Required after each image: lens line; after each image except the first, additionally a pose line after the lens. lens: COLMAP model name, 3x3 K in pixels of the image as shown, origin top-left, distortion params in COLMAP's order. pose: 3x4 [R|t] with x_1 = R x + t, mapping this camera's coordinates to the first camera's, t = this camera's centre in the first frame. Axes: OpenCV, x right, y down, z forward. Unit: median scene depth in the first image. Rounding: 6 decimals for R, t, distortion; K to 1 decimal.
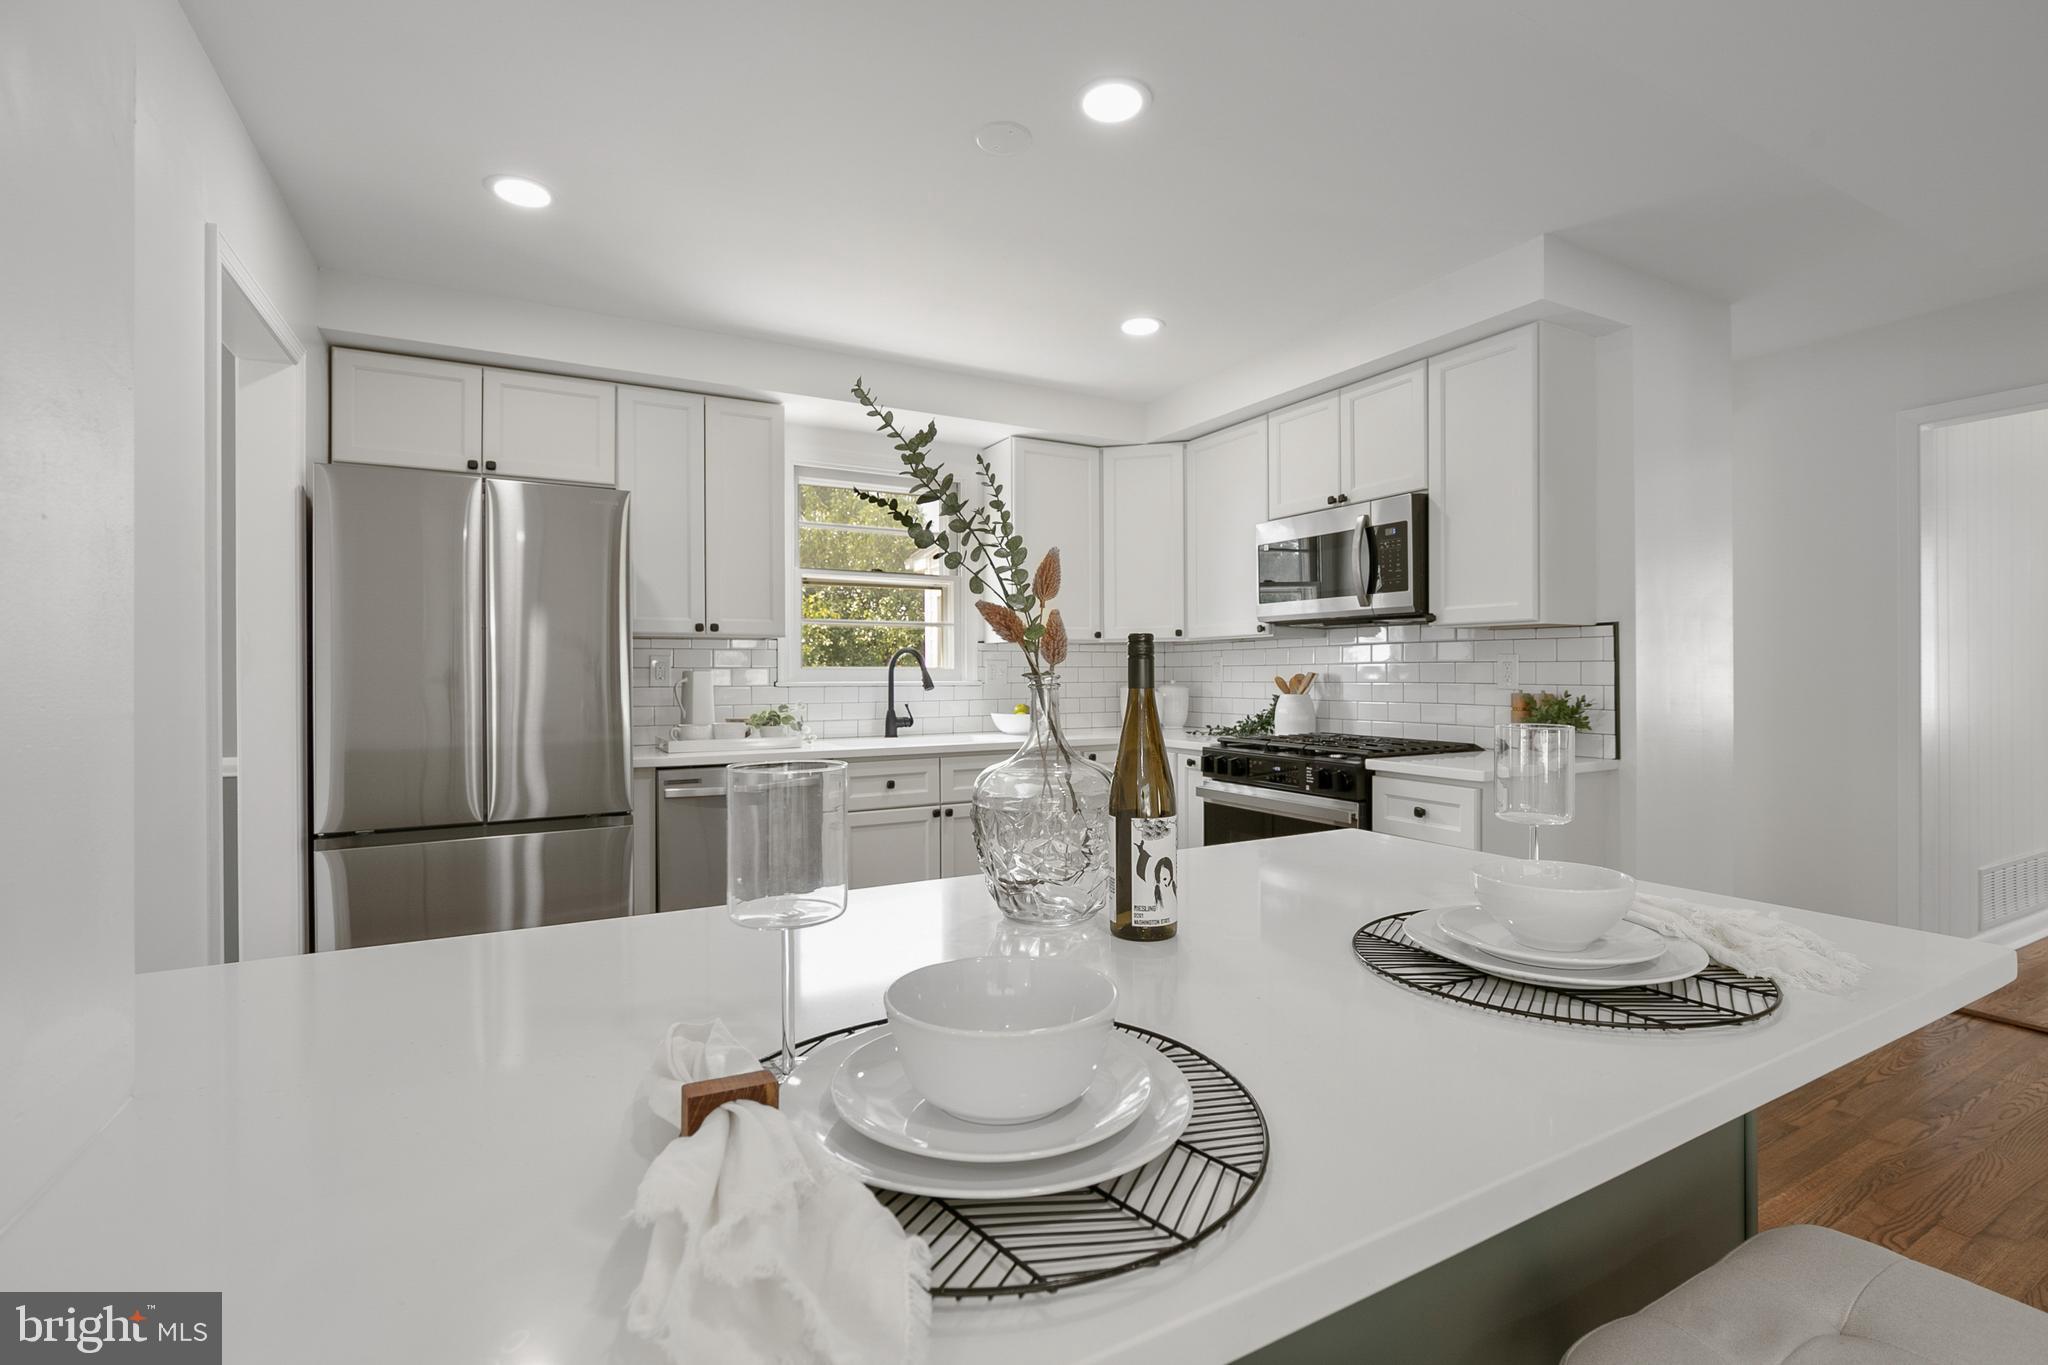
lens RADIAL K [[931.0, 0, 1021.0], [0, 931.0, 677.5], [0, 0, 1]] dist [-0.017078, 0.001130]
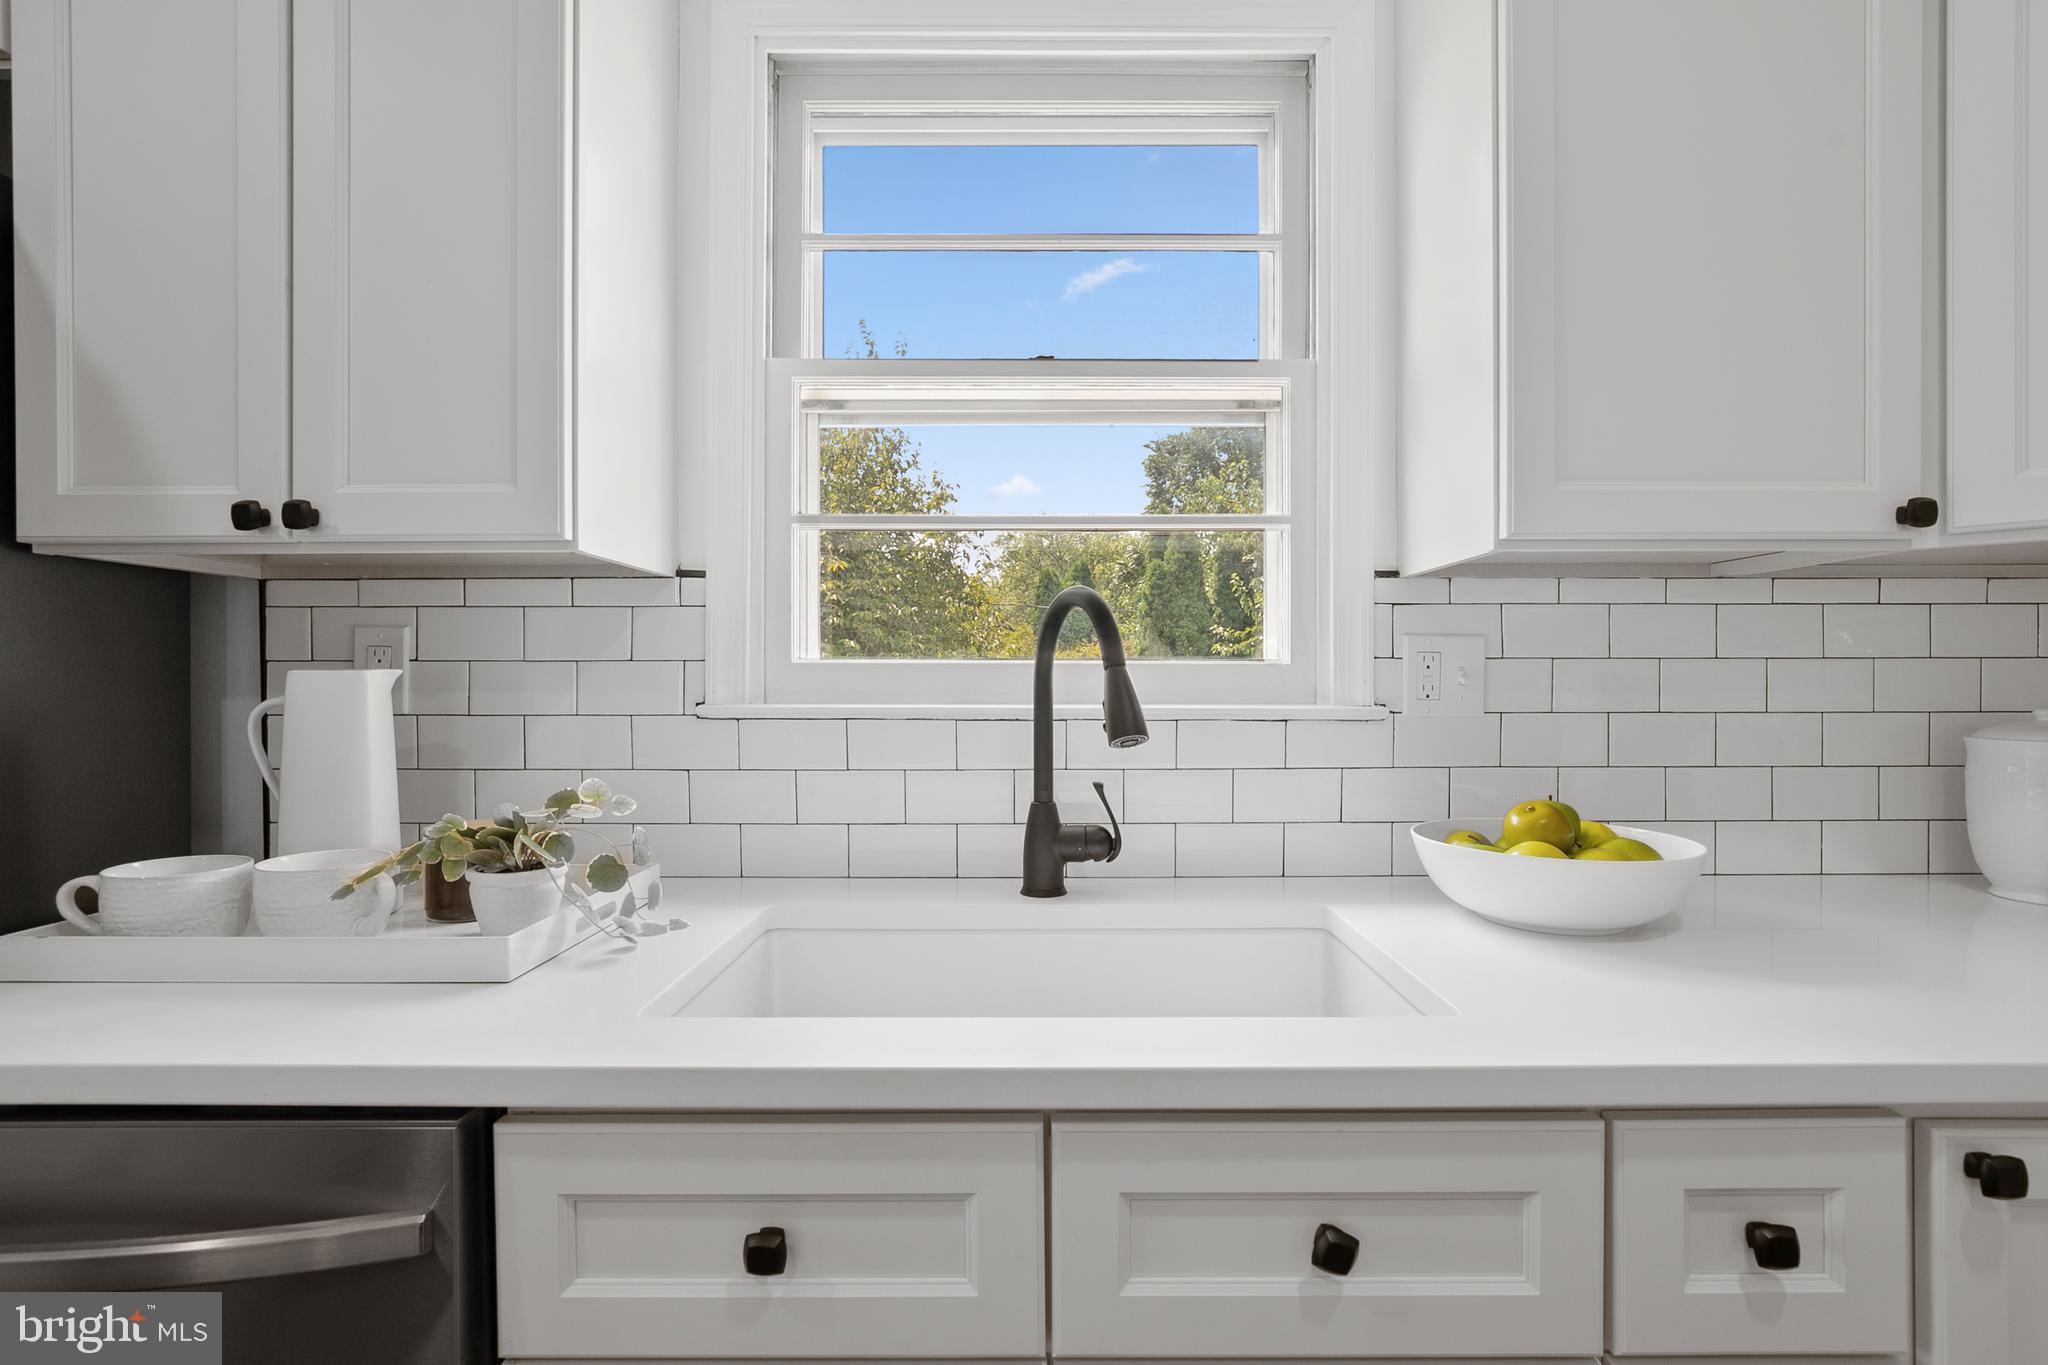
lens RADIAL K [[931.0, 0, 1044.5], [0, 931.0, 680.7], [0, 0, 1]] dist [-0.017078, 0.001130]
pose [[0.878803, 0.004980, -0.477158, 0.002542], [-0.004957, 0.999987, 0.001306, -0.004428], [0.477158, 0.001218, 0.878816, 0.811730]]
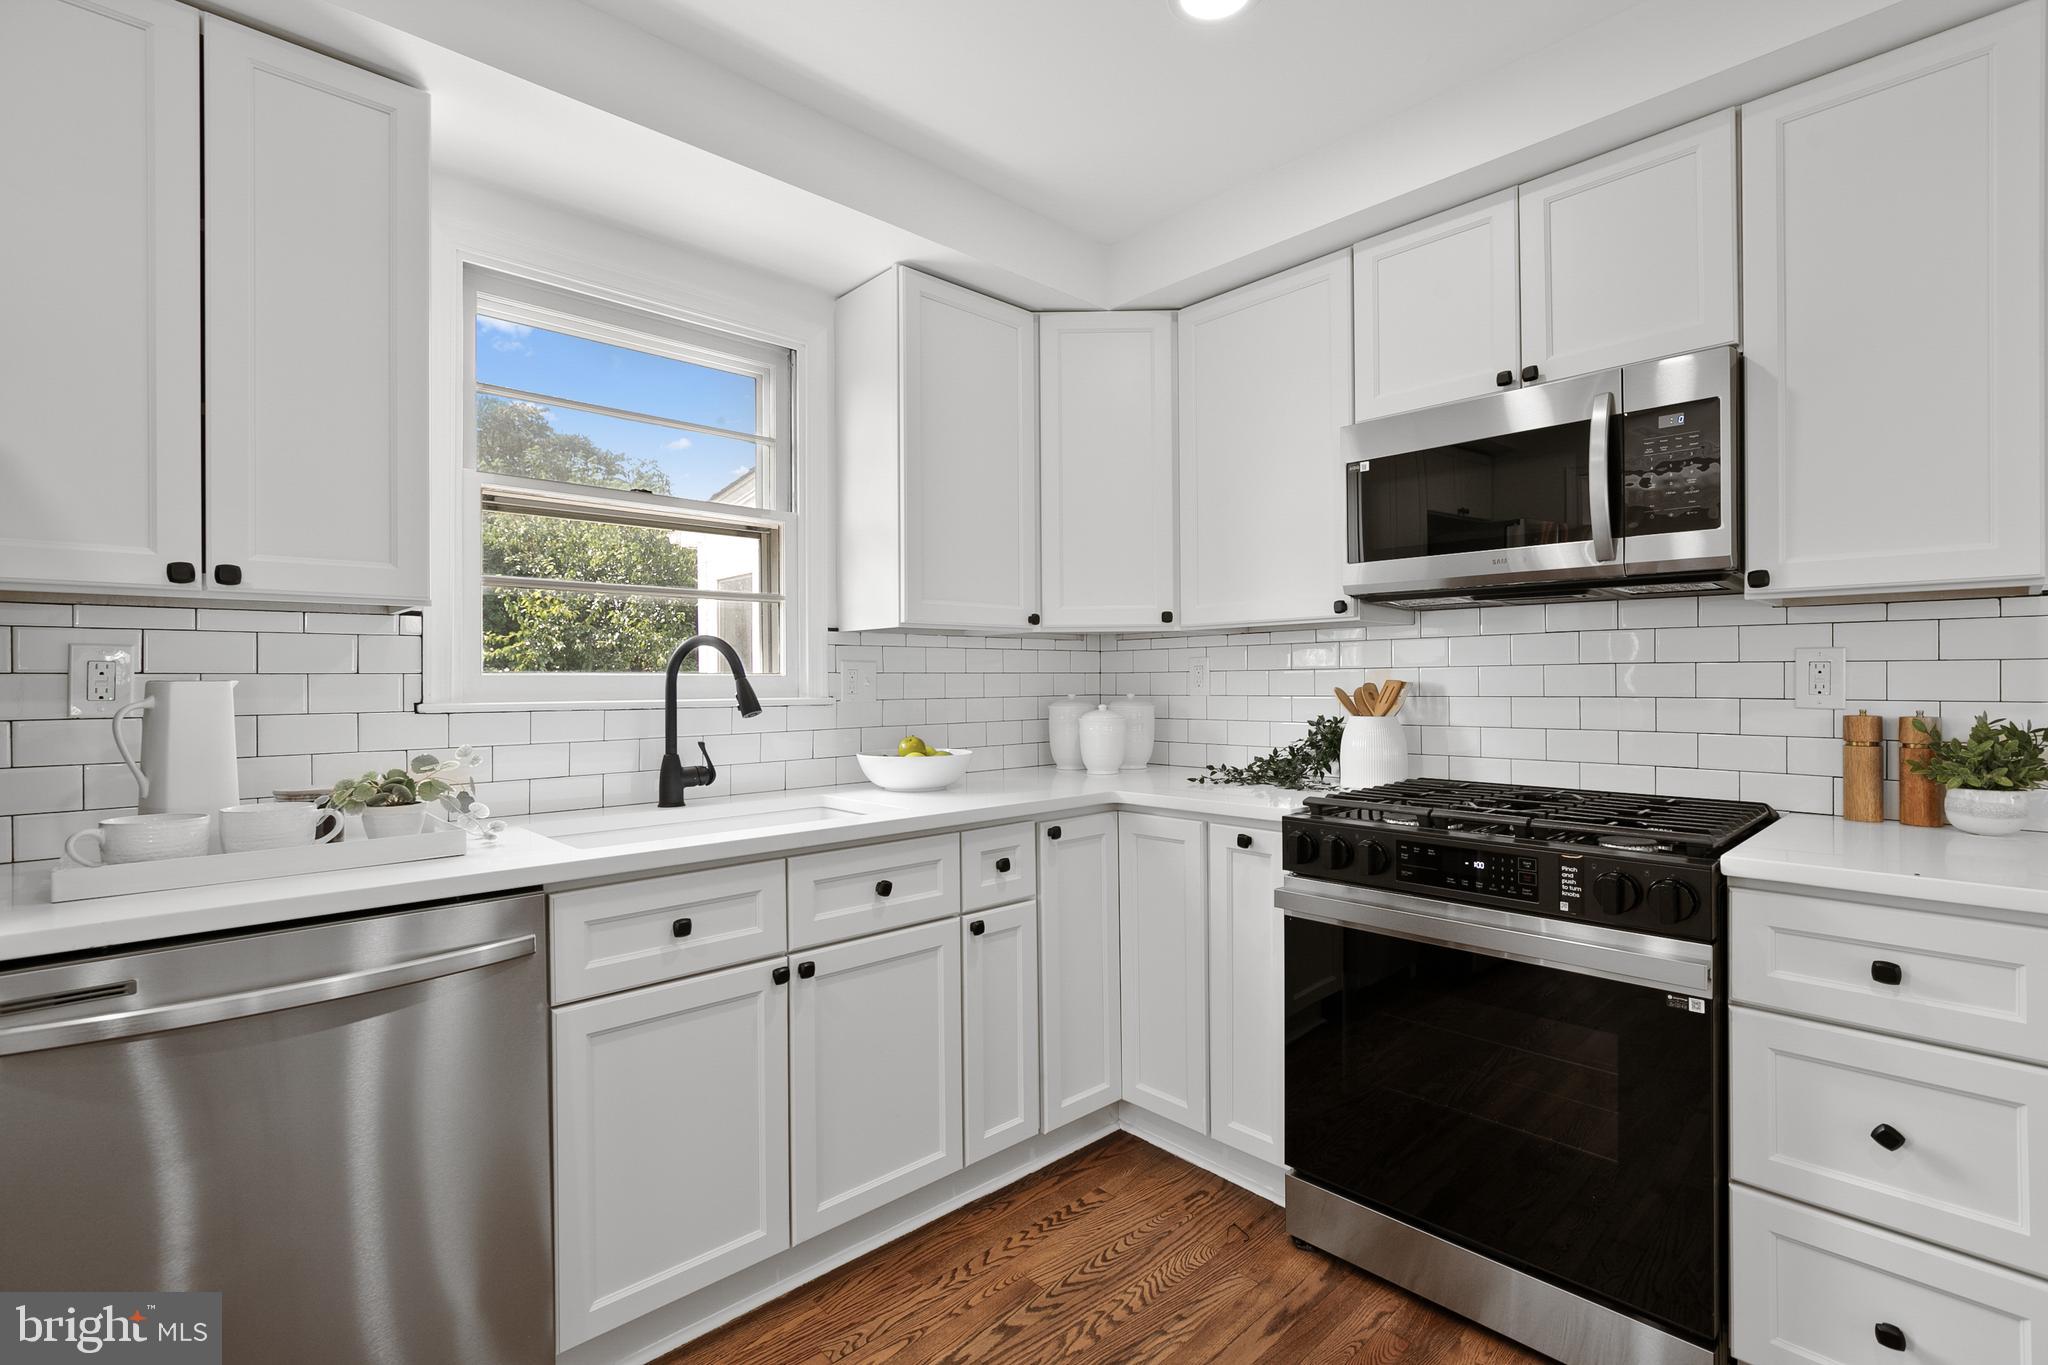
lens RADIAL K [[931.0, 0, 1031.5], [0, 931.0, 675.6], [0, 0, 1]] dist [-0.017078, 0.001130]
pose [[0.965475, -0.001342, 0.260494, -0.087822], [0.004328, 0.999931, -0.010890, -0.003093], [-0.260462, 0.011641, 0.965414, 0.485742]]
